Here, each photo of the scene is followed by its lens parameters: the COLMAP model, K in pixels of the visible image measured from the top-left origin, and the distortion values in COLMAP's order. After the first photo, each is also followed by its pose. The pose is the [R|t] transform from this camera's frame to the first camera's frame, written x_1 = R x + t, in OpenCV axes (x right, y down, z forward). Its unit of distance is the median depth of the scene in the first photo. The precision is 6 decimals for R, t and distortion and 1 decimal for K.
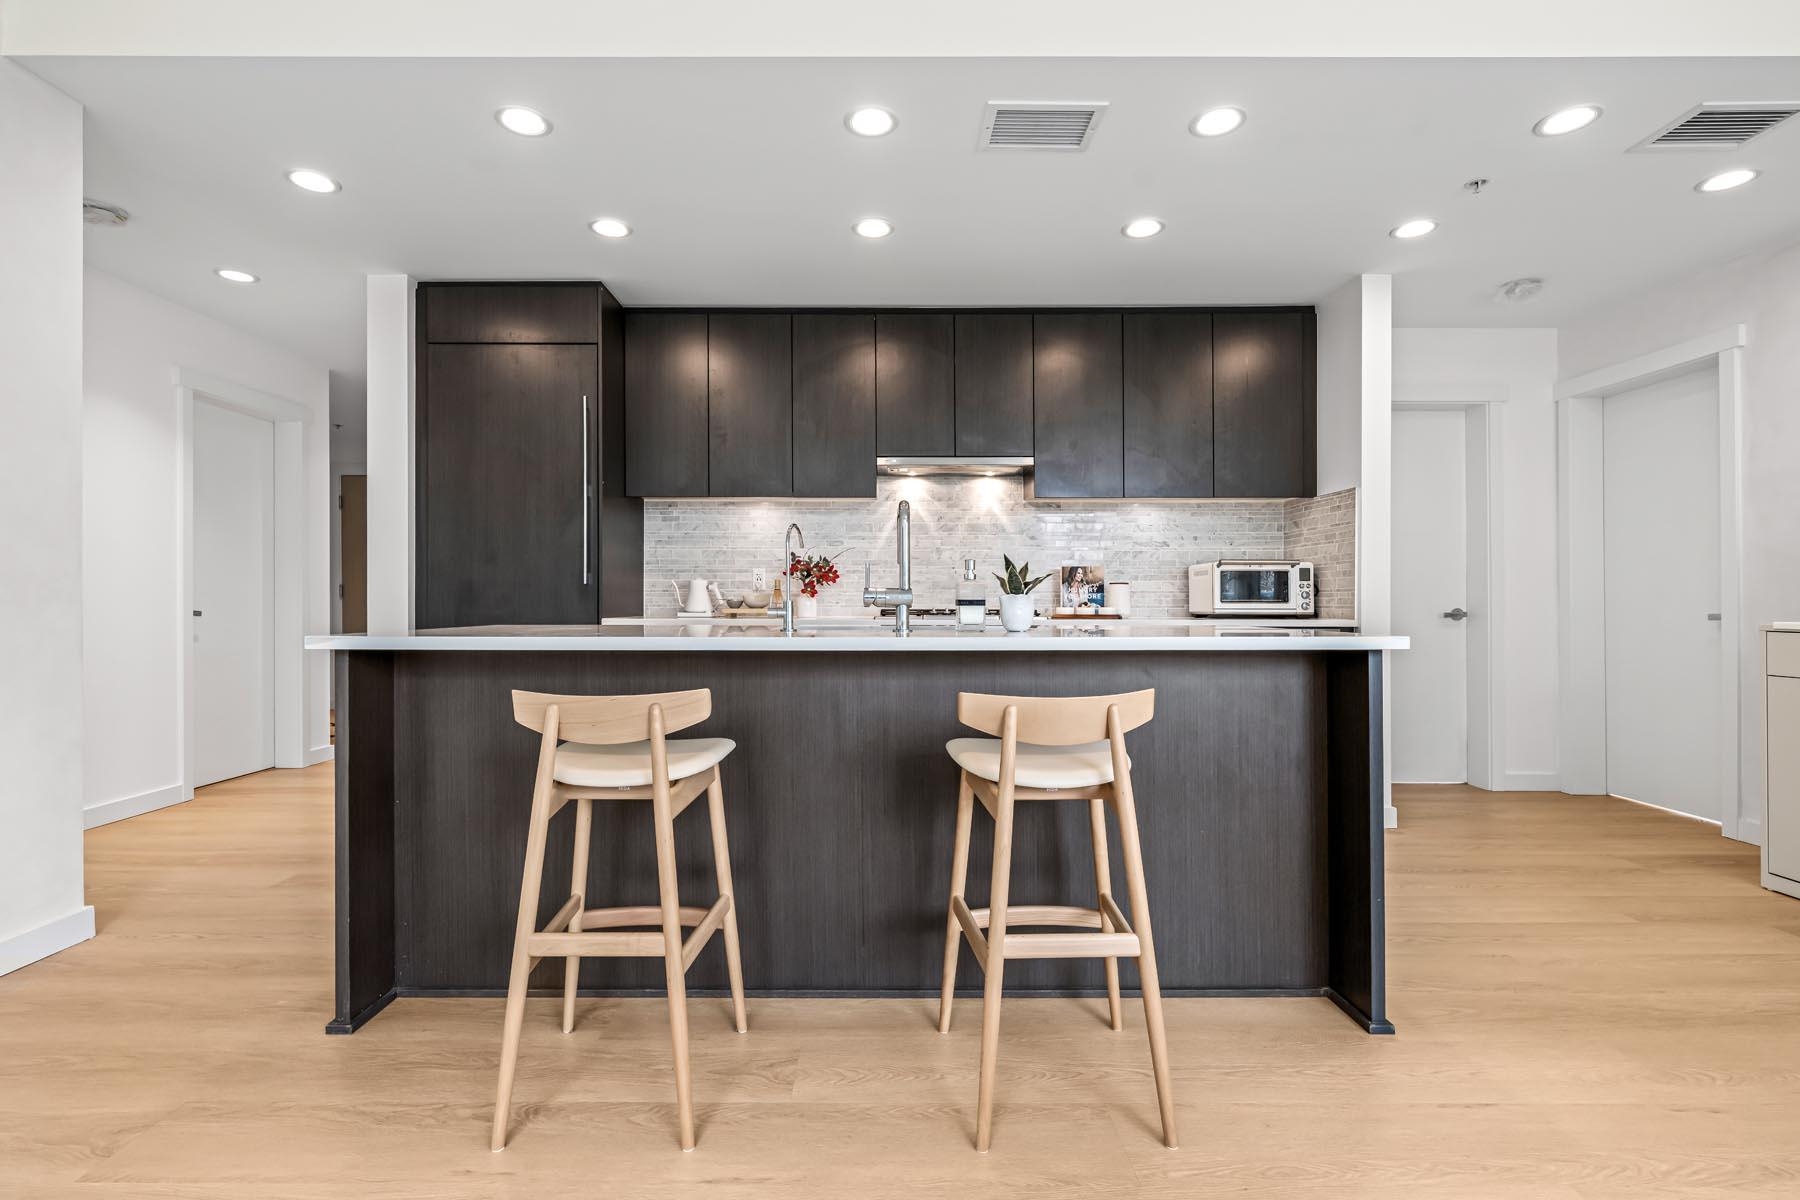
lens RADIAL K [[796.1, 0, 892.1], [0, 796.1, 595.0], [0, 0, 1]] dist [0.000521, -0.000049]
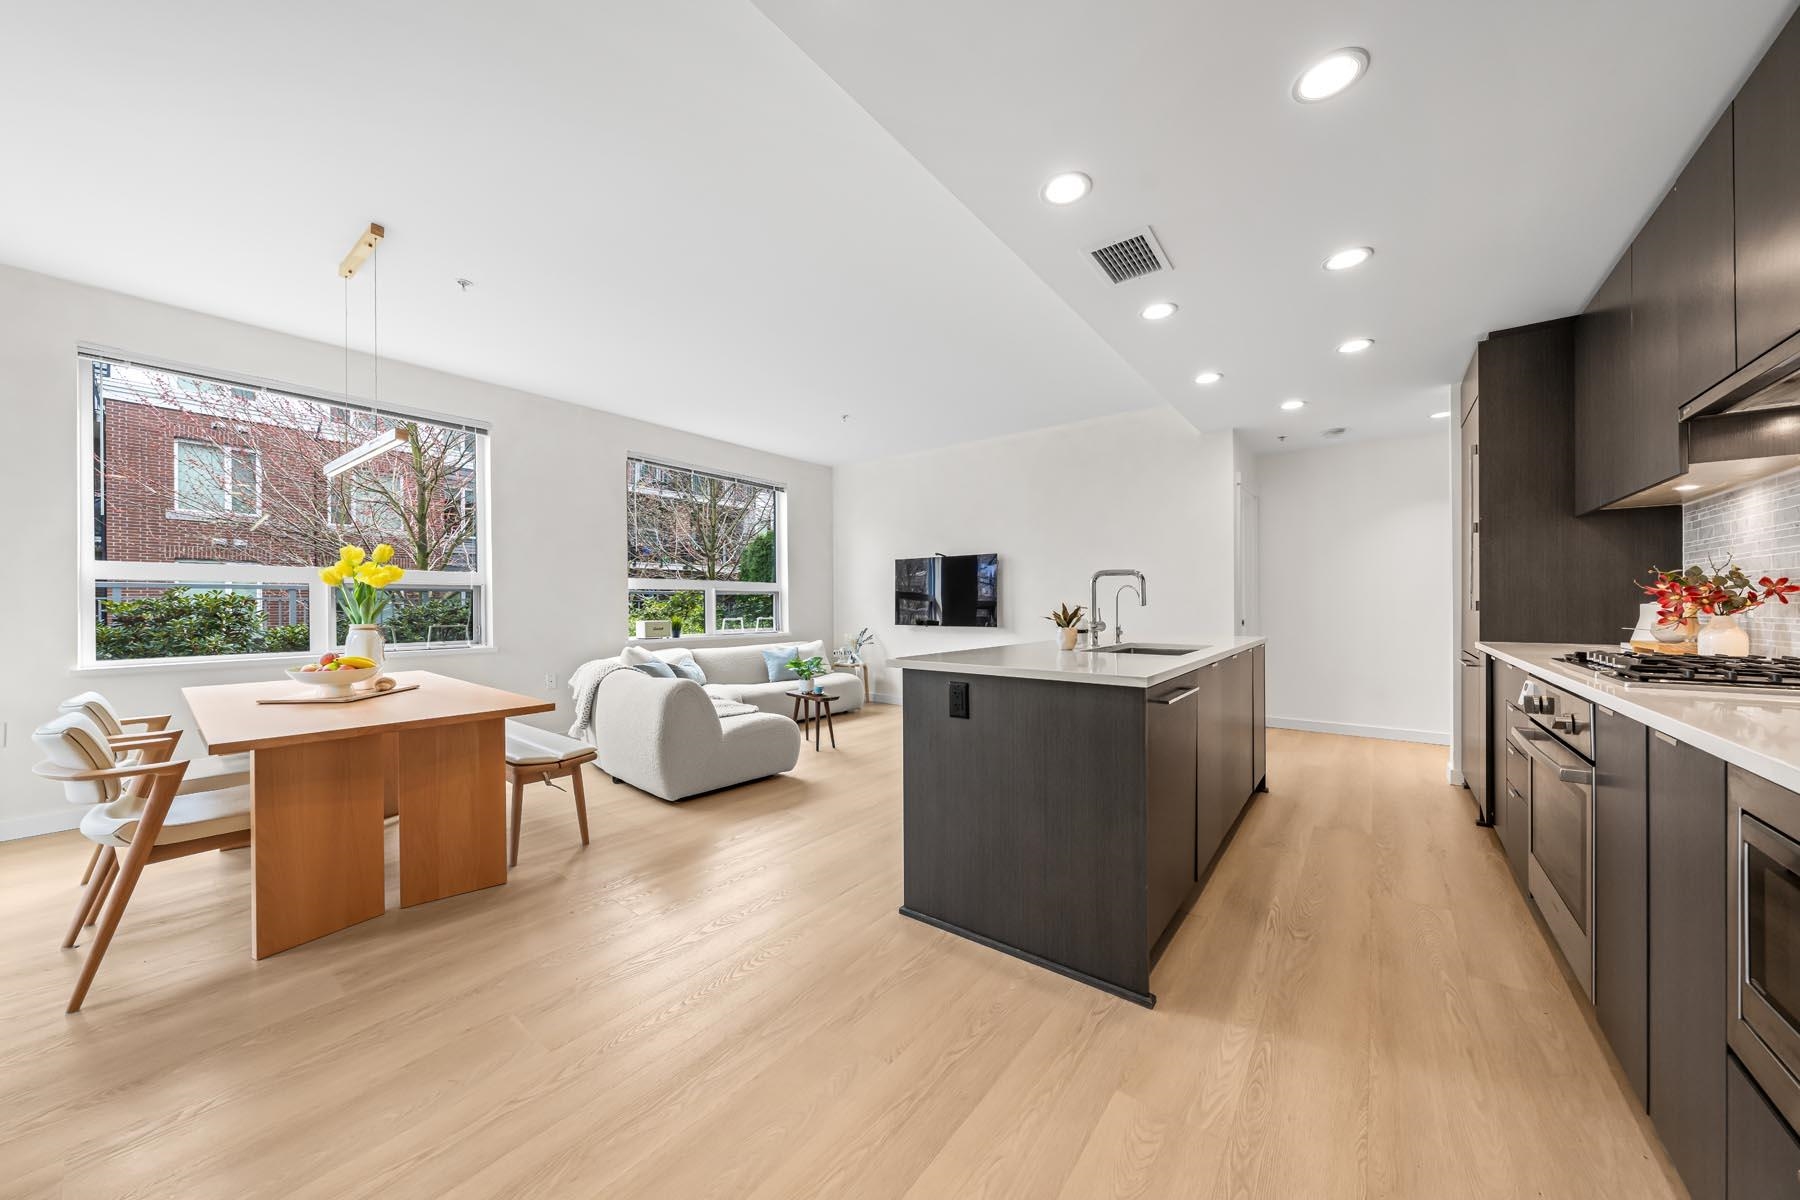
lens RADIAL K [[619.5, 0, 891.3], [0, 619.5, 601.6], [0, 0, 1]] dist [-0.002268, -0.000011]
pose [[-0.620081, -0.001762, -0.784536, 0.703106], [0.006631, 0.999950, -0.007487, -0.021151], [0.784509, -0.009844, -0.620039, 0.771646]]
